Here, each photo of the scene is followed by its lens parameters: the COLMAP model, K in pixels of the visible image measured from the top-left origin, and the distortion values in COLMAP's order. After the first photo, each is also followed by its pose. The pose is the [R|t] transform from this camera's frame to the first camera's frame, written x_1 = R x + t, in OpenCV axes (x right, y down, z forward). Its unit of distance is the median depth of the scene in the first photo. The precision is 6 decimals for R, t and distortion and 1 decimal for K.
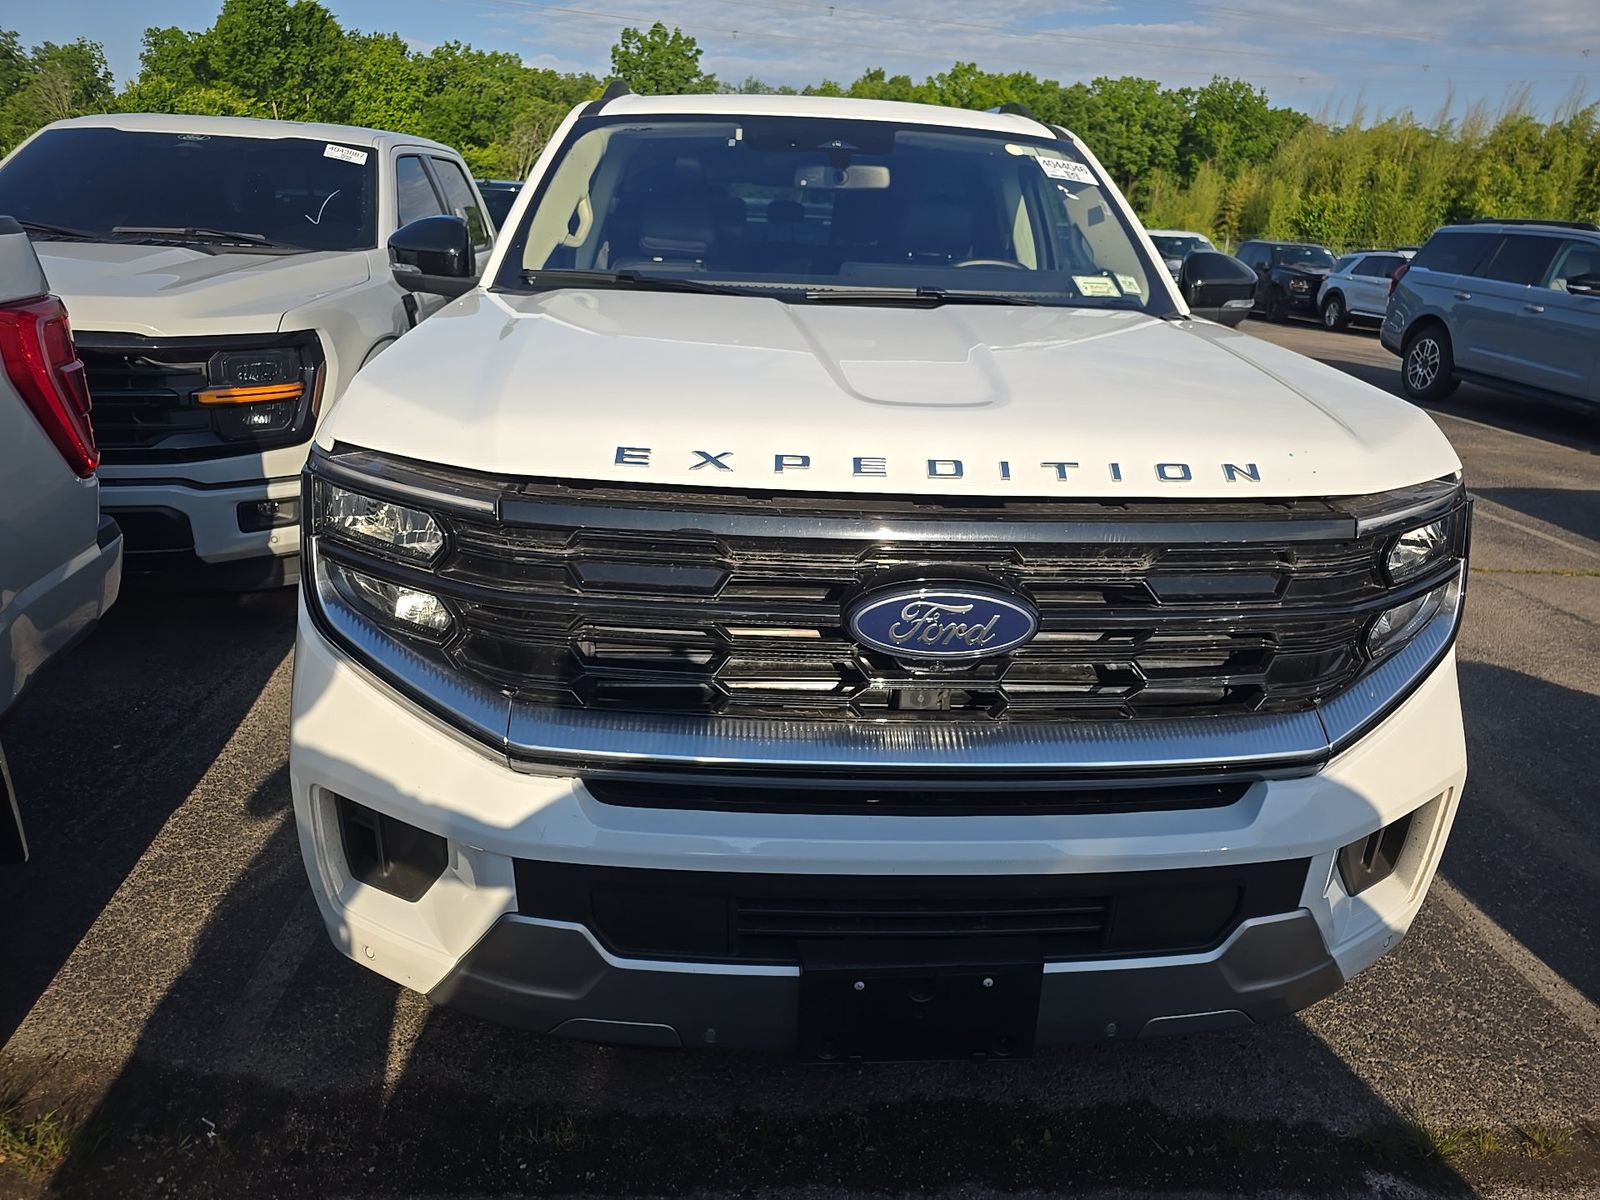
lens RADIAL K [[1094.6, 0, 800.0], [0, 1094.6, 600.0], [0, 0, 1]] dist [0.057618, -0.053991]
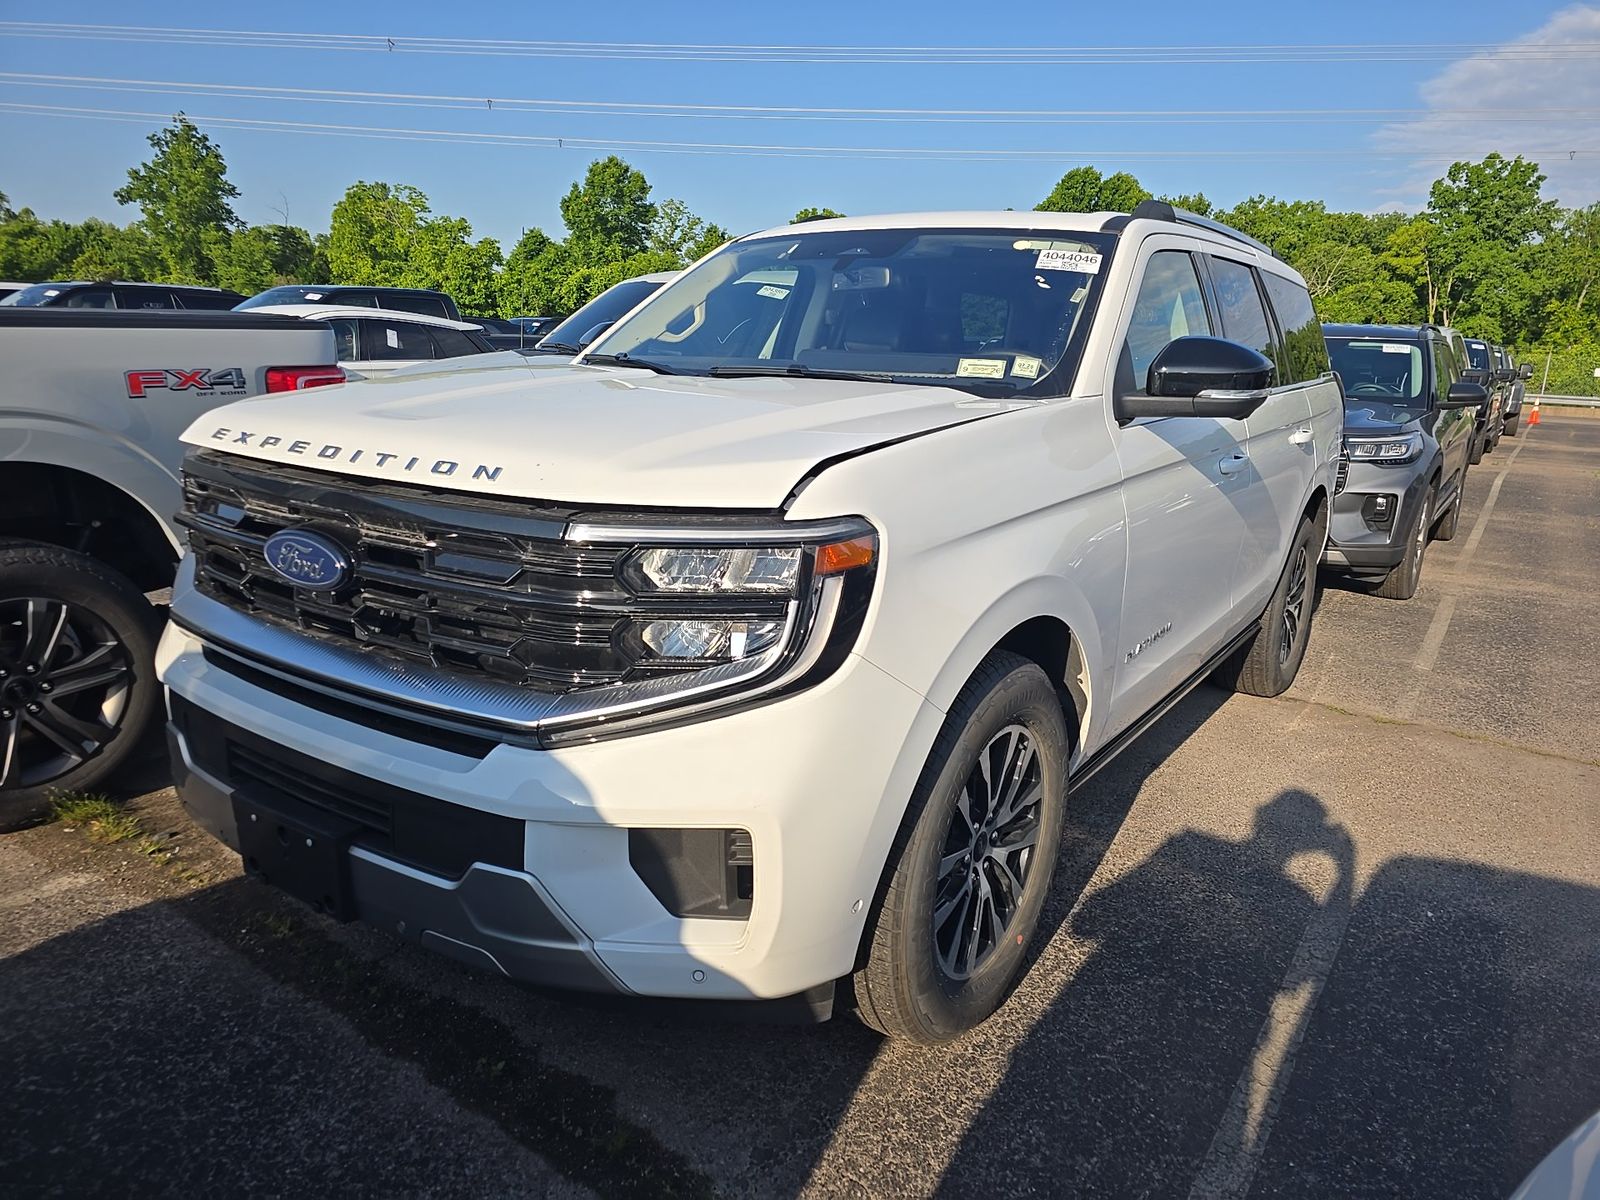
lens RADIAL K [[1094.6, 0, 800.0], [0, 1094.6, 600.0], [0, 0, 1]] dist [0.057618, -0.053991]
pose [[0.776010, 0.128881, -0.617412, 0.717979], [-0.203896, 0.977600, -0.052204, 0.007350], [0.596854, 0.166398, 0.784906, 0.137443]]
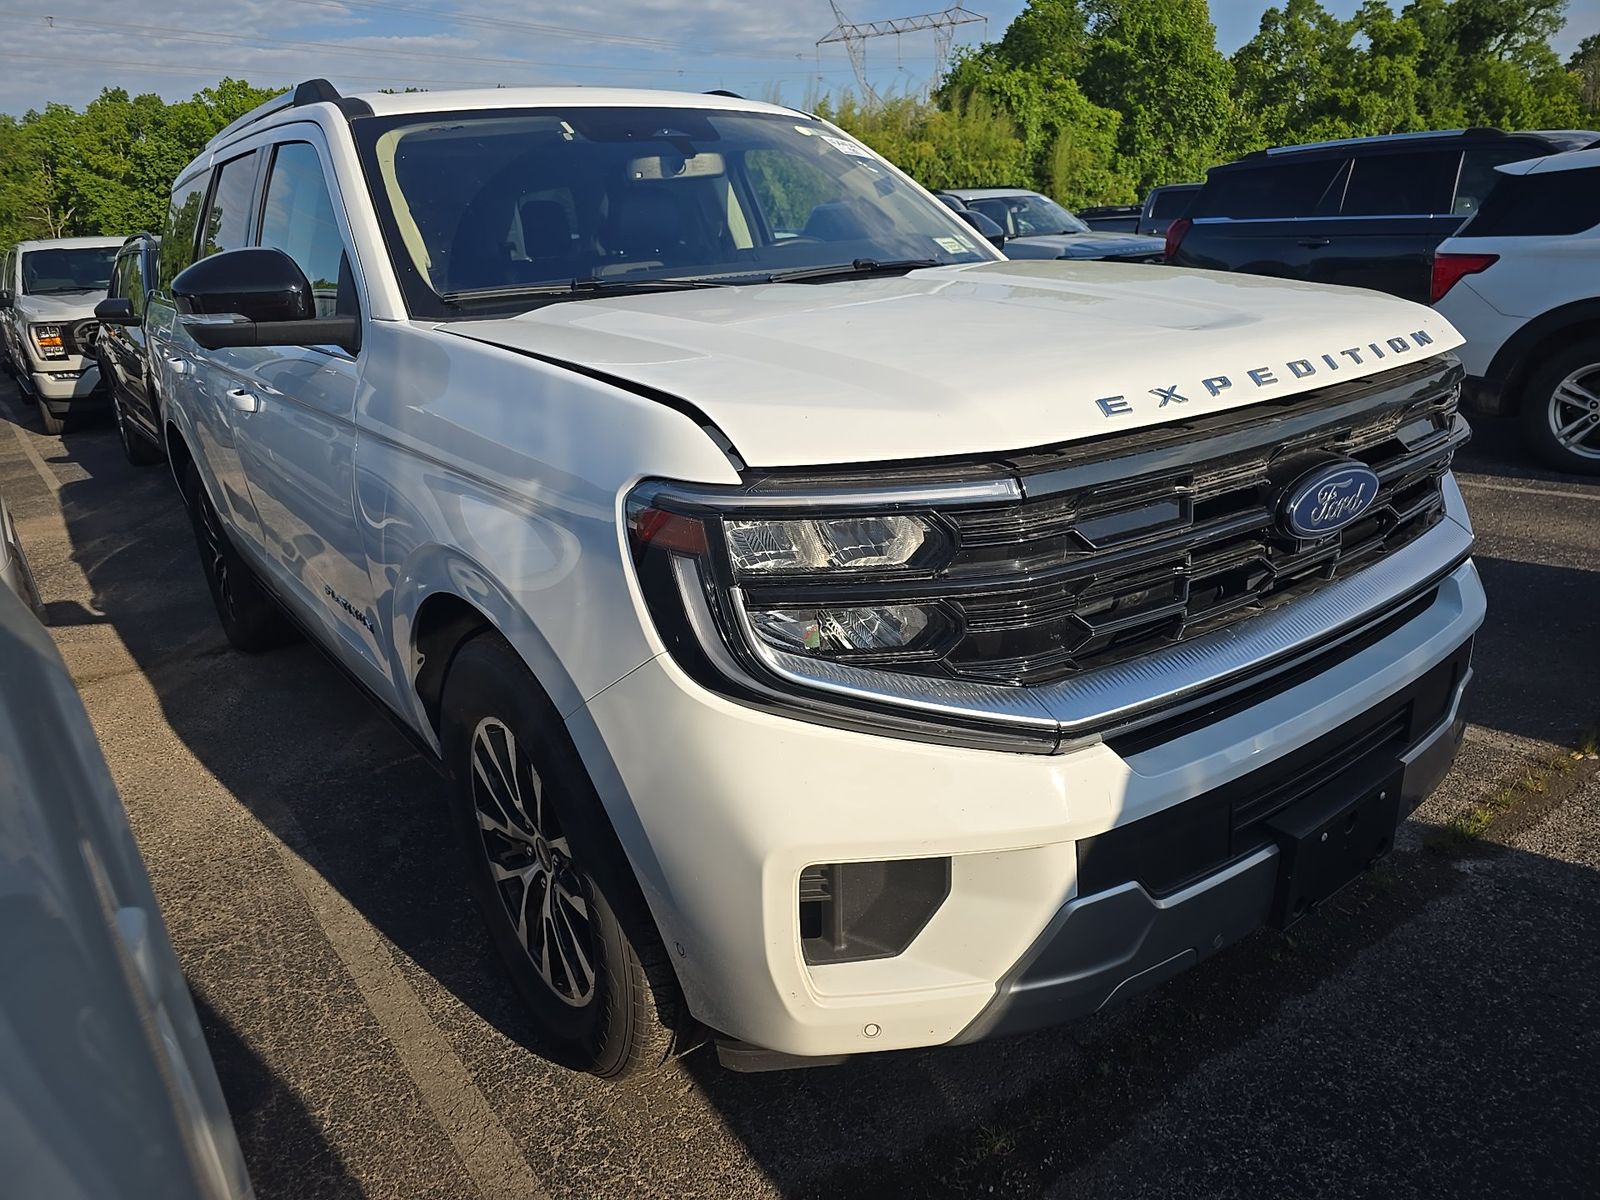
lens RADIAL K [[1111.2, 0, 800.0], [0, 1111.2, 600.0], [0, 0, 1]] dist [0.032671, -0.029203]
pose [[0.828914, -0.260784, 0.494867, -0.453746], [0.267349, 0.961790, 0.059027, -0.046702], [-0.491351, 0.083374, 0.866962, 0.130267]]
